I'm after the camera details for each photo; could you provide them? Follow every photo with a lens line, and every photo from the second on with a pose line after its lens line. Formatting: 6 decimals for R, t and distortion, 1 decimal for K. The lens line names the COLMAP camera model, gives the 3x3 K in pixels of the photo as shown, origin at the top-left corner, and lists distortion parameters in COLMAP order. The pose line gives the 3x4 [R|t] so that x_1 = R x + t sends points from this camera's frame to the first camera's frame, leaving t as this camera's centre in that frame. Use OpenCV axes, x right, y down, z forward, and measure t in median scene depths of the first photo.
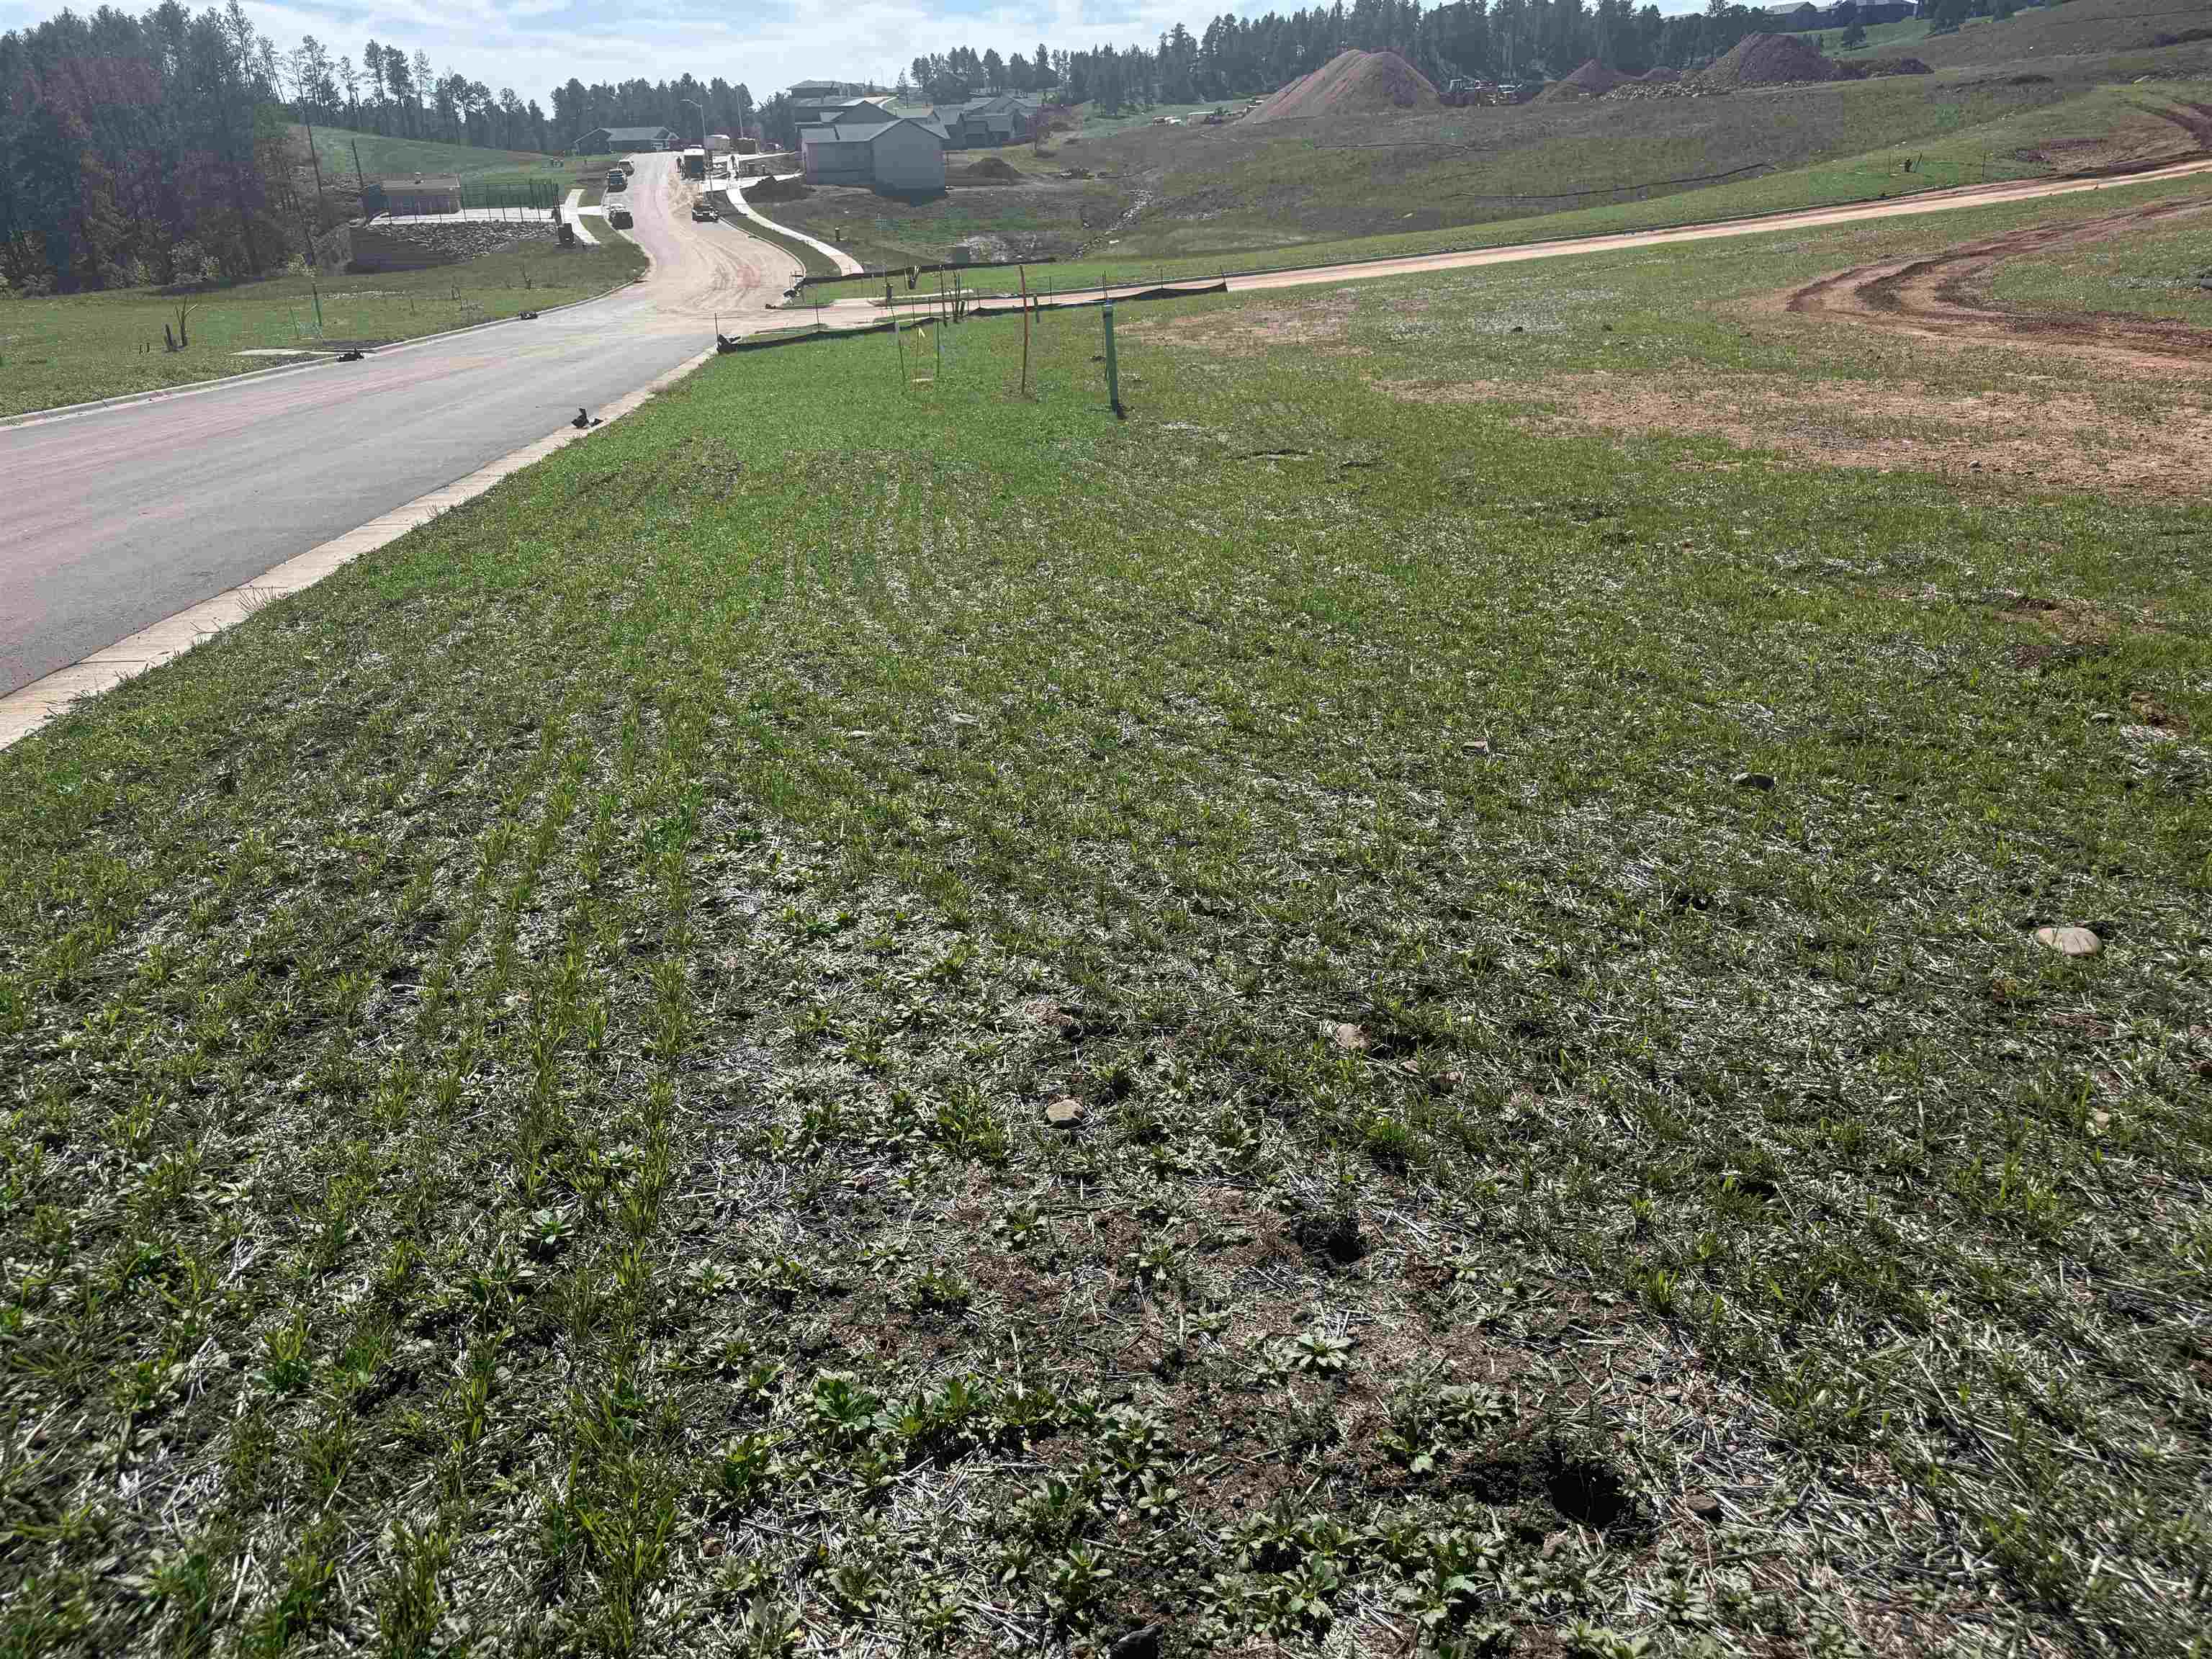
lens RADIAL K [[1509.7, 0, 1105.0], [0, 1509.7, 906.0], [0, 0, 1]] dist [0.014194, -0.027030]
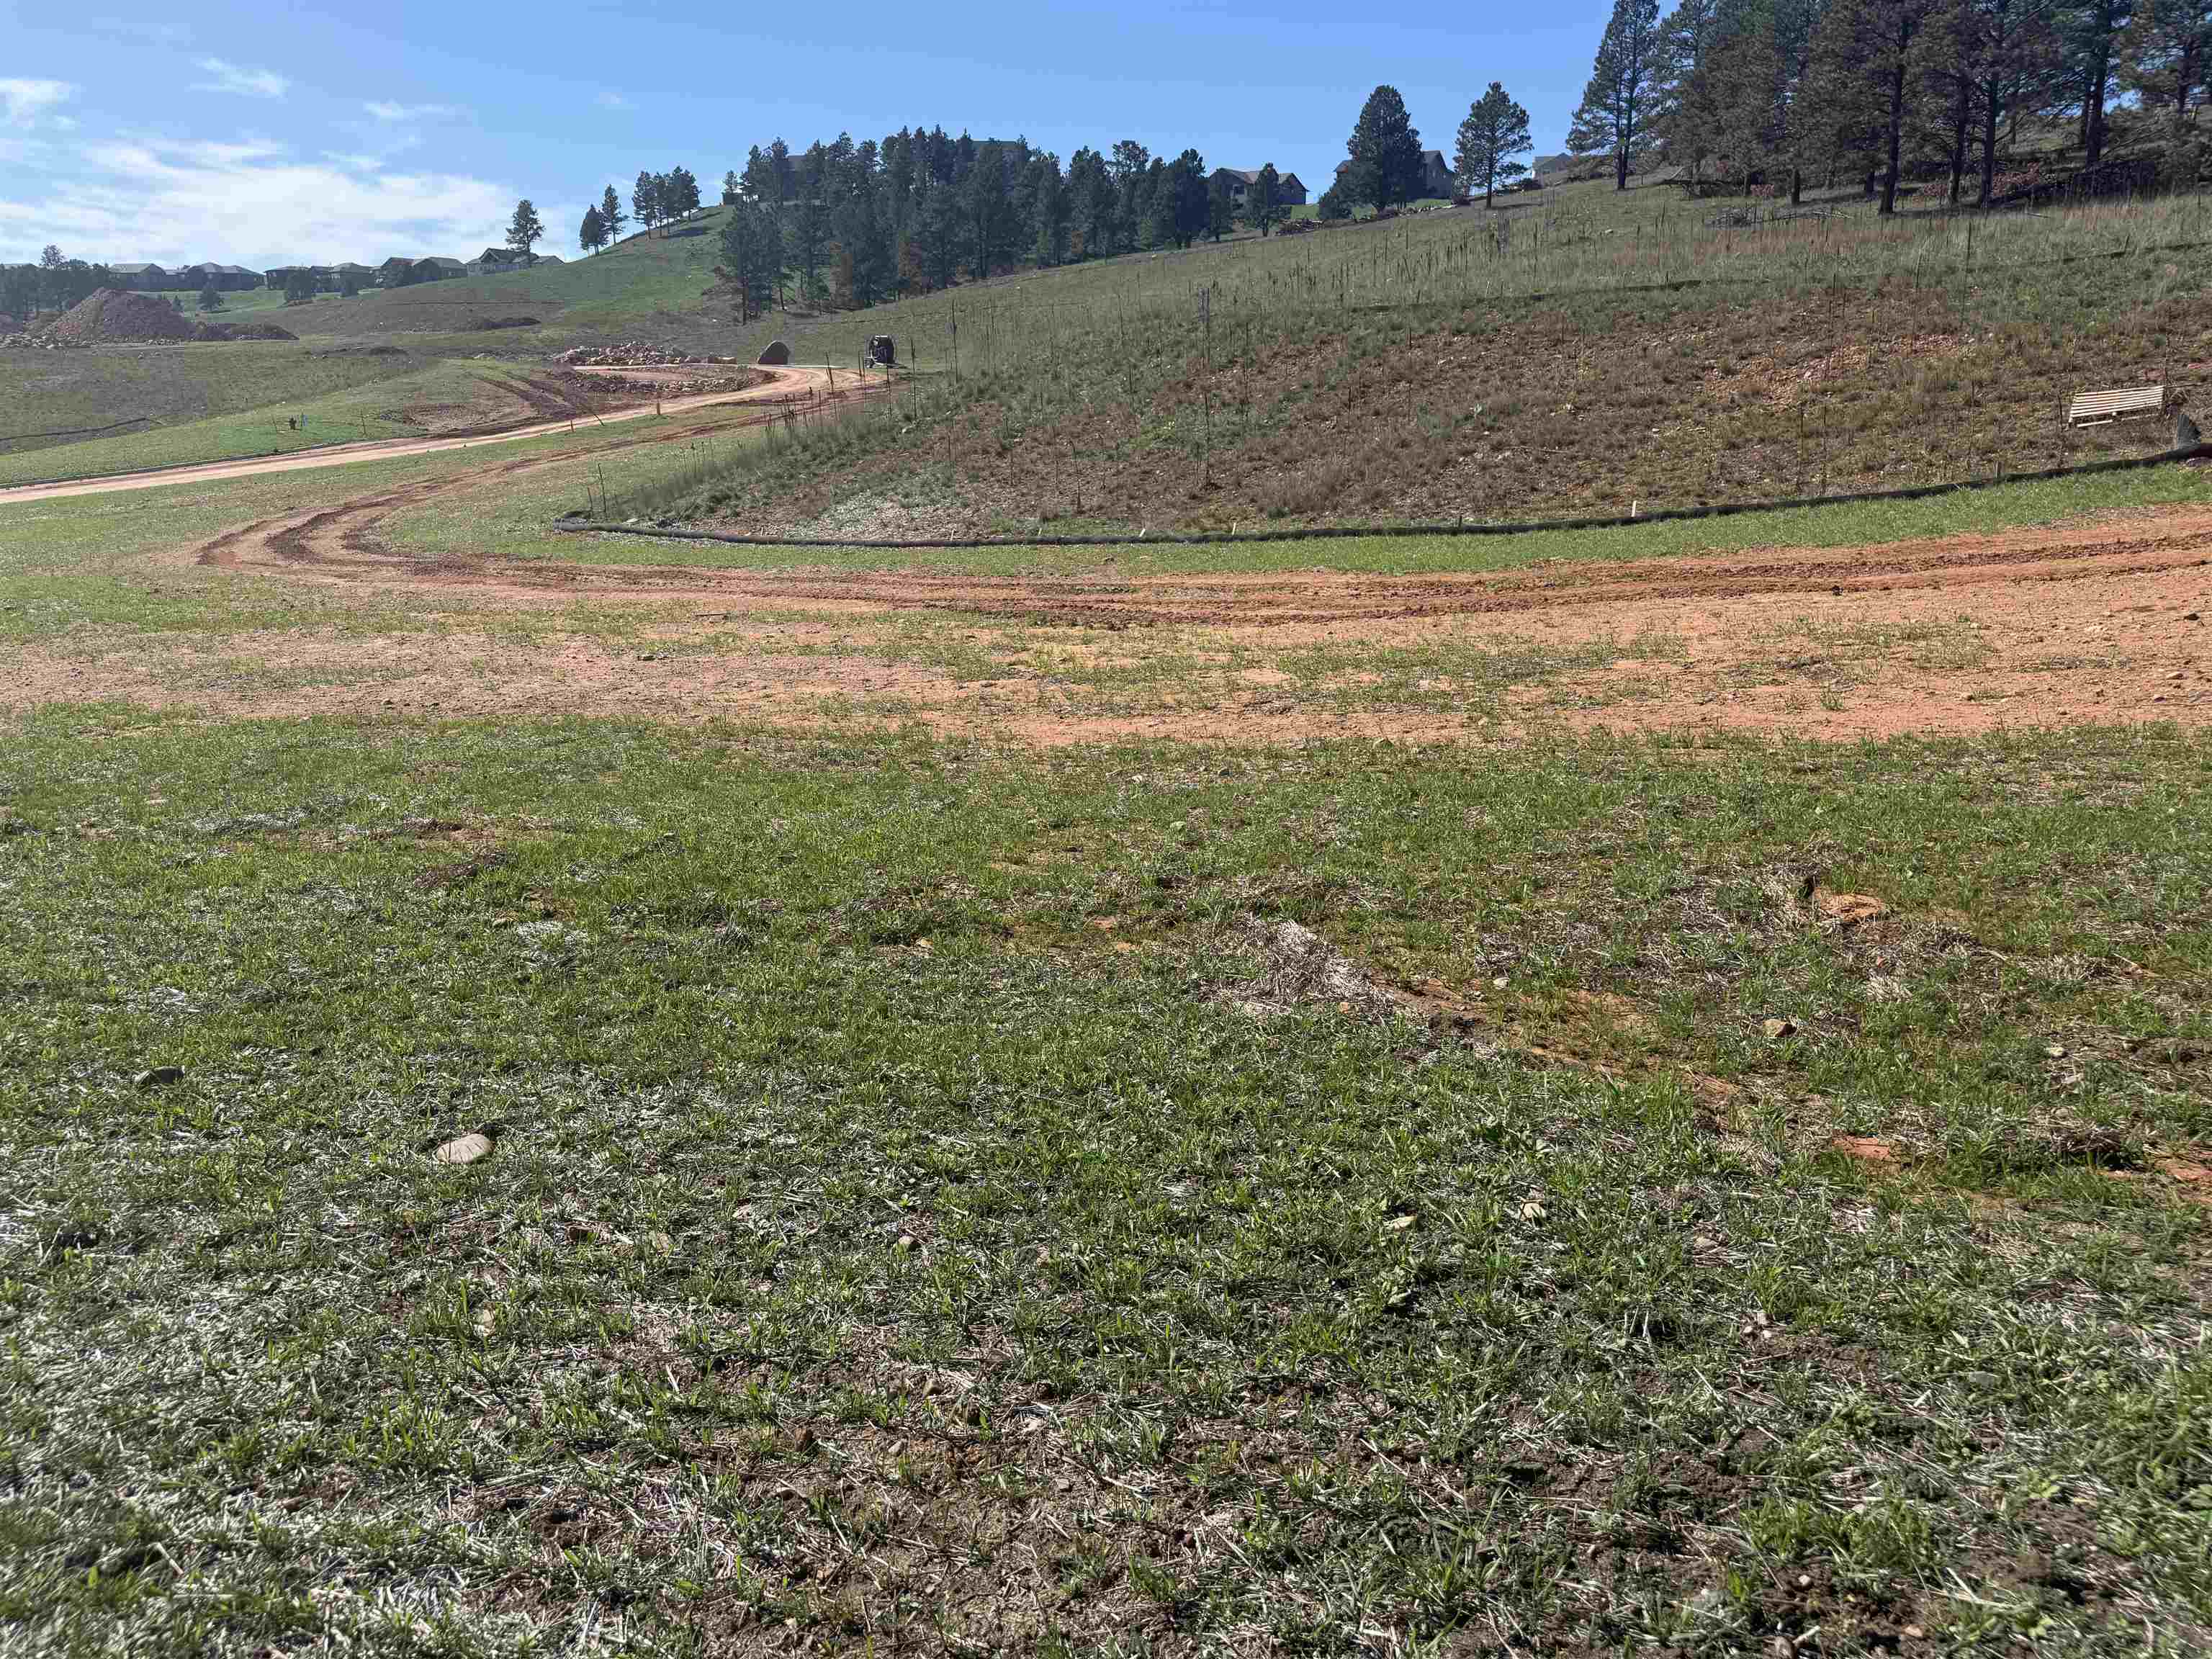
lens RADIAL K [[1509.7, 0, 1105.0], [0, 1509.7, 906.0], [0, 0, 1]] dist [0.014194, -0.027030]
pose [[0.616920, -0.212721, 0.757733, 0.137092], [0.320114, 0.947364, 0.005332, -0.001099], [-0.718983, 0.239272, 0.652543, -0.061241]]
